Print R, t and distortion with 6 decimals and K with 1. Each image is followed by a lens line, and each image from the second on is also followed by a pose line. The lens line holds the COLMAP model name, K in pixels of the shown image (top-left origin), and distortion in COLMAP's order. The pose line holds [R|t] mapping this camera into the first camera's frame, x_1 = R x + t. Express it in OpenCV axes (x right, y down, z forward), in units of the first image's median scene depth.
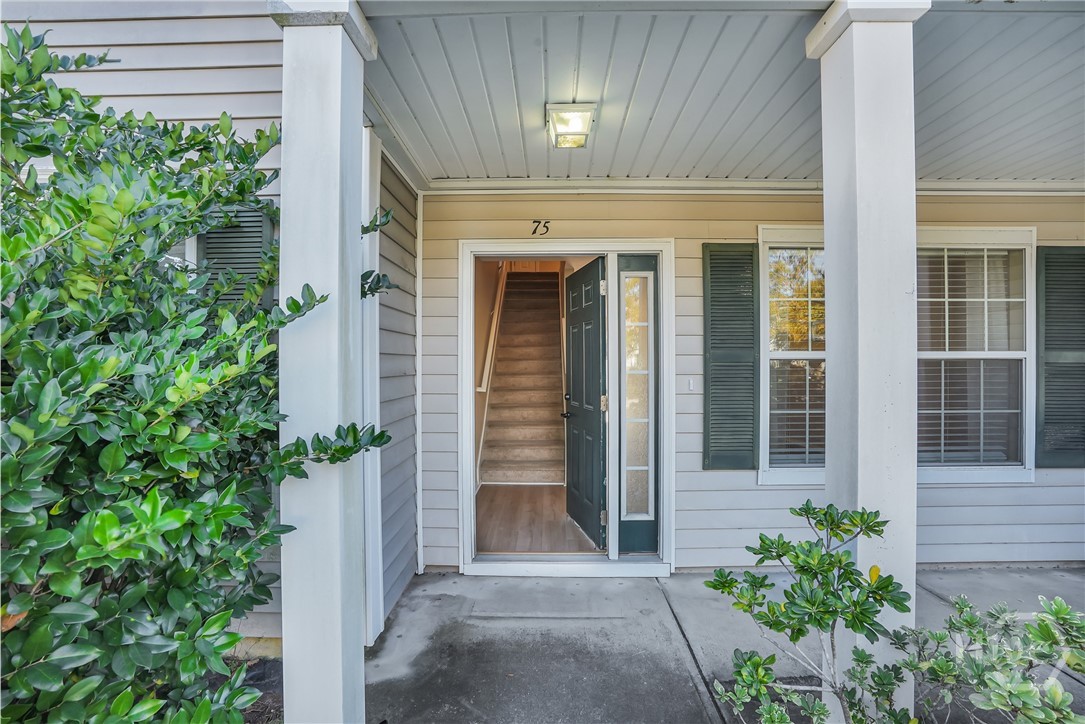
lens RADIAL K [[494.3, 0, 542.5], [0, 494.3, 362.0], [0, 0, 1]] dist [-0.073440, 0.027580]
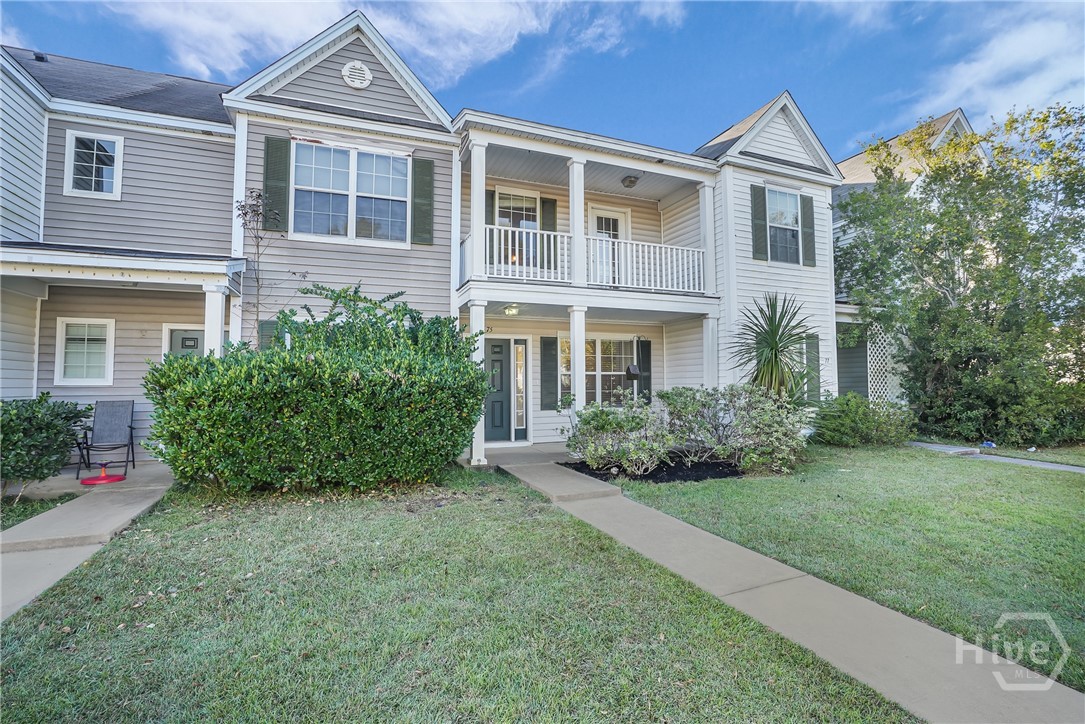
lens RADIAL K [[494.3, 0, 542.5], [0, 494.3, 362.0], [0, 0, 1]] dist [-0.073440, 0.027580]
pose [[0.924782, 0.012532, 0.380290, -1.283954], [0.005011, 0.998970, -0.045105, 0.088768], [-0.380464, 0.043618, 0.923767, -2.855327]]
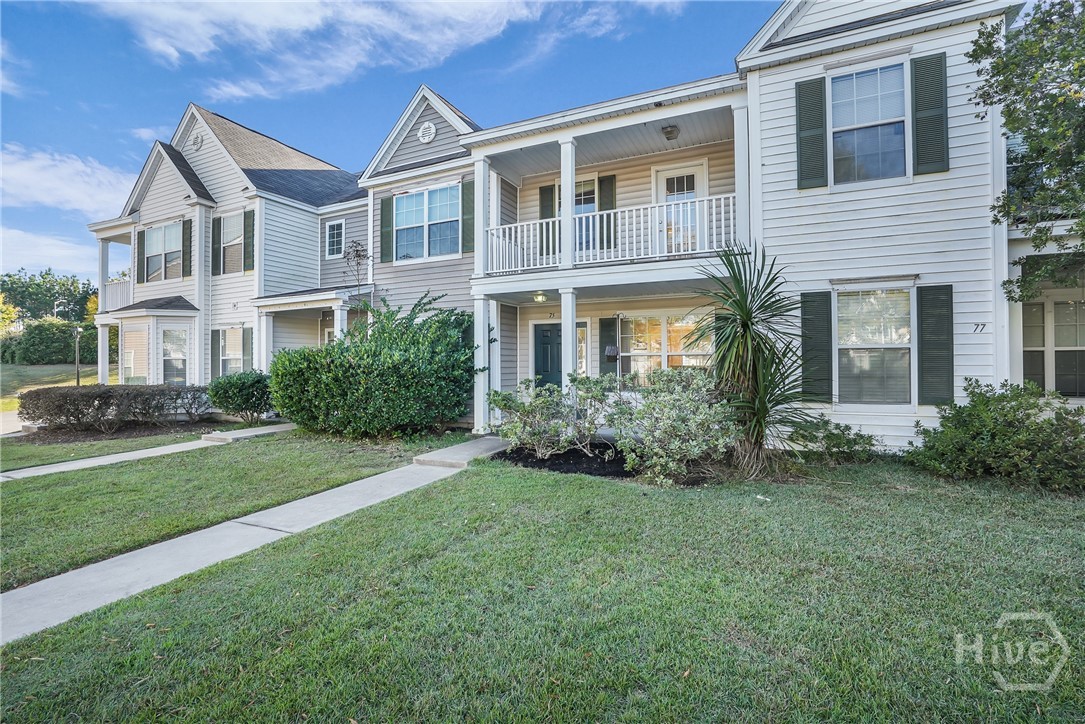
lens RADIAL K [[494.3, 0, 542.5], [0, 494.3, 362.0], [0, 0, 1]] dist [-0.073440, 0.027580]
pose [[0.910996, -0.004131, -0.412395, 1.950511], [-0.000213, 0.999945, -0.010487, 0.095857], [0.412415, 0.009641, 0.910945, -2.998497]]
